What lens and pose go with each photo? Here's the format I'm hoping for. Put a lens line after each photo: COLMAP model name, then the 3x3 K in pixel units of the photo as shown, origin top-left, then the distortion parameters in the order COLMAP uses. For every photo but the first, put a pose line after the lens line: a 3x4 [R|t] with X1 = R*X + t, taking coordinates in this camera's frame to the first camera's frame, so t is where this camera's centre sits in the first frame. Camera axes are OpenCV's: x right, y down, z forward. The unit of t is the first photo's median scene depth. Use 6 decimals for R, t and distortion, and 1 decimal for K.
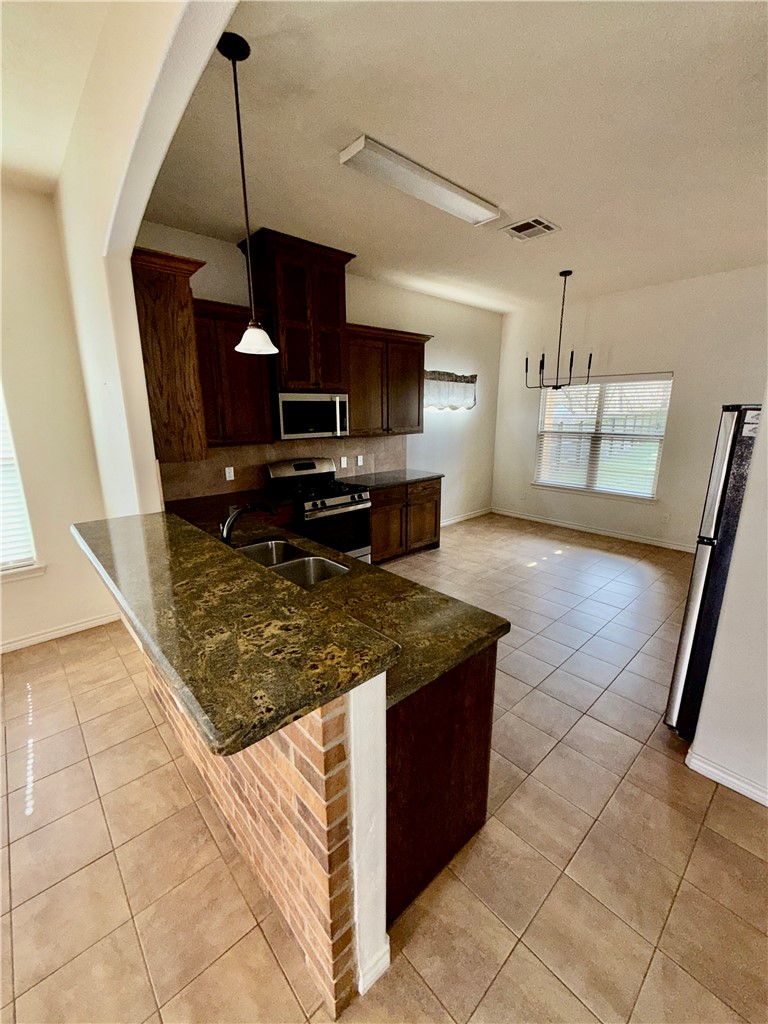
lens RADIAL K [[420.5, 0, 384.0], [0, 420.5, 512.0], [0, 0, 1]] dist [-0.000952, -0.000054]
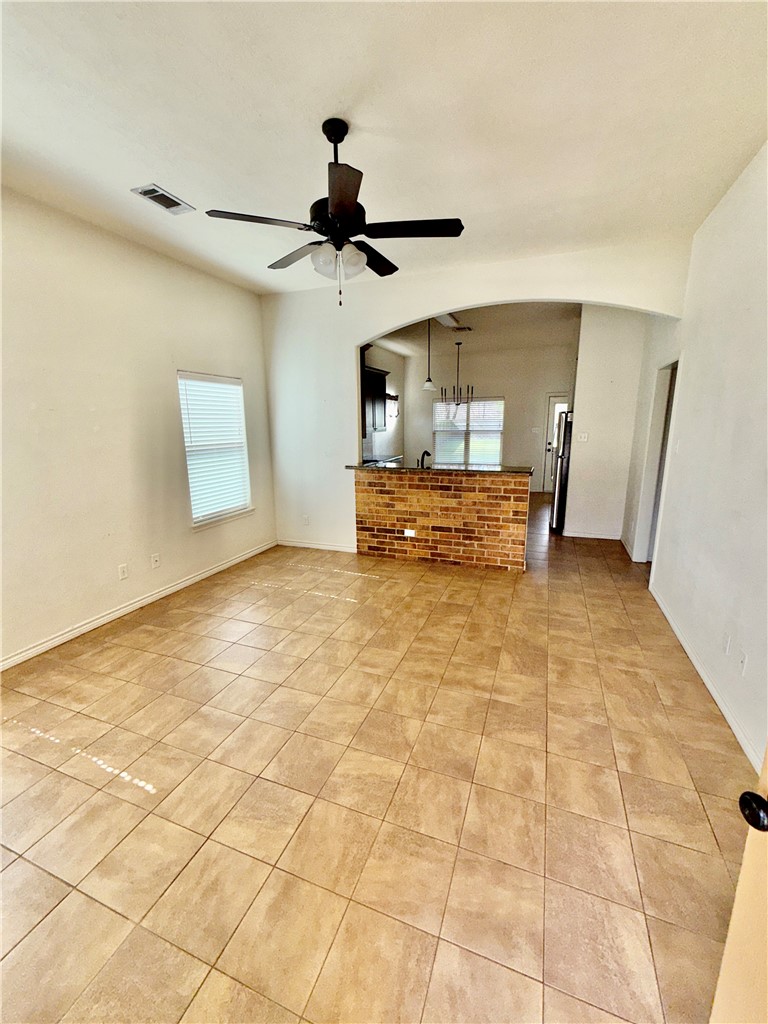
lens RADIAL K [[420.5, 0, 384.0], [0, 420.5, 512.0], [0, 0, 1]] dist [-0.000952, -0.000054]
pose [[0.895169, -0.100364, 0.434281, -0.815276], [0.113669, 0.993508, -0.004699, 0.159332], [-0.430990, 0.053571, 0.900765, -0.542880]]
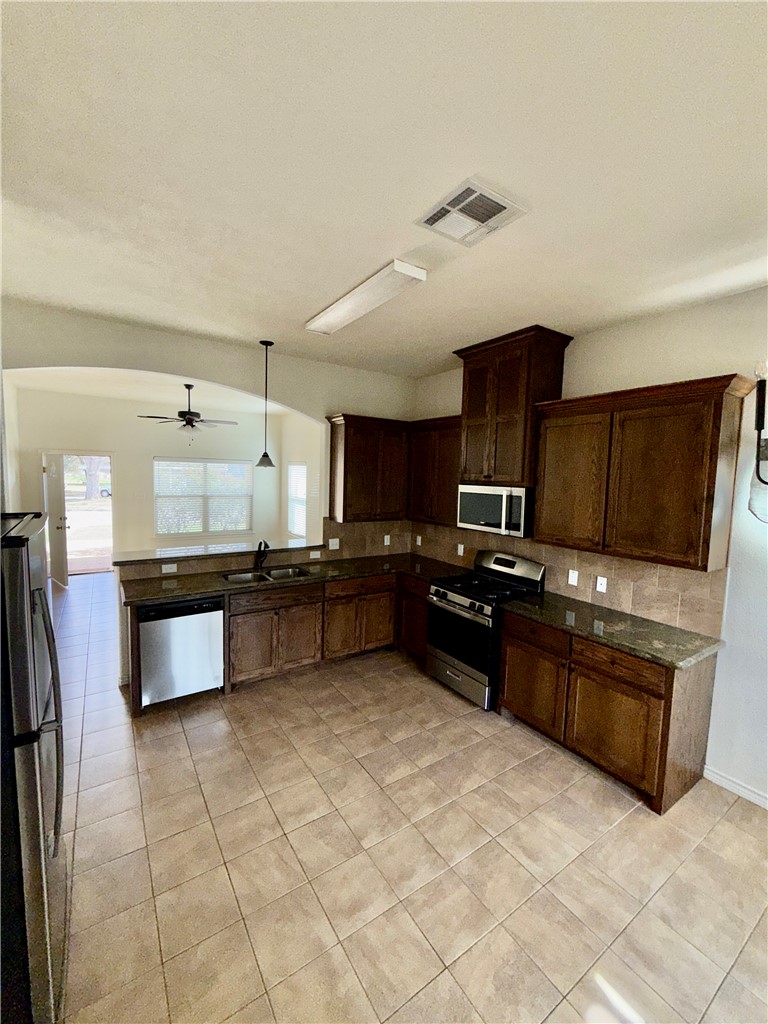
lens RADIAL K [[420.5, 0, 384.0], [0, 420.5, 512.0], [0, 0, 1]] dist [-0.000952, -0.000054]
pose [[-0.153304, 0.090850, -0.983994, 0.777101], [-0.263078, 0.956076, 0.129259, -0.275883], [0.952517, 0.278683, -0.122670, 0.875062]]
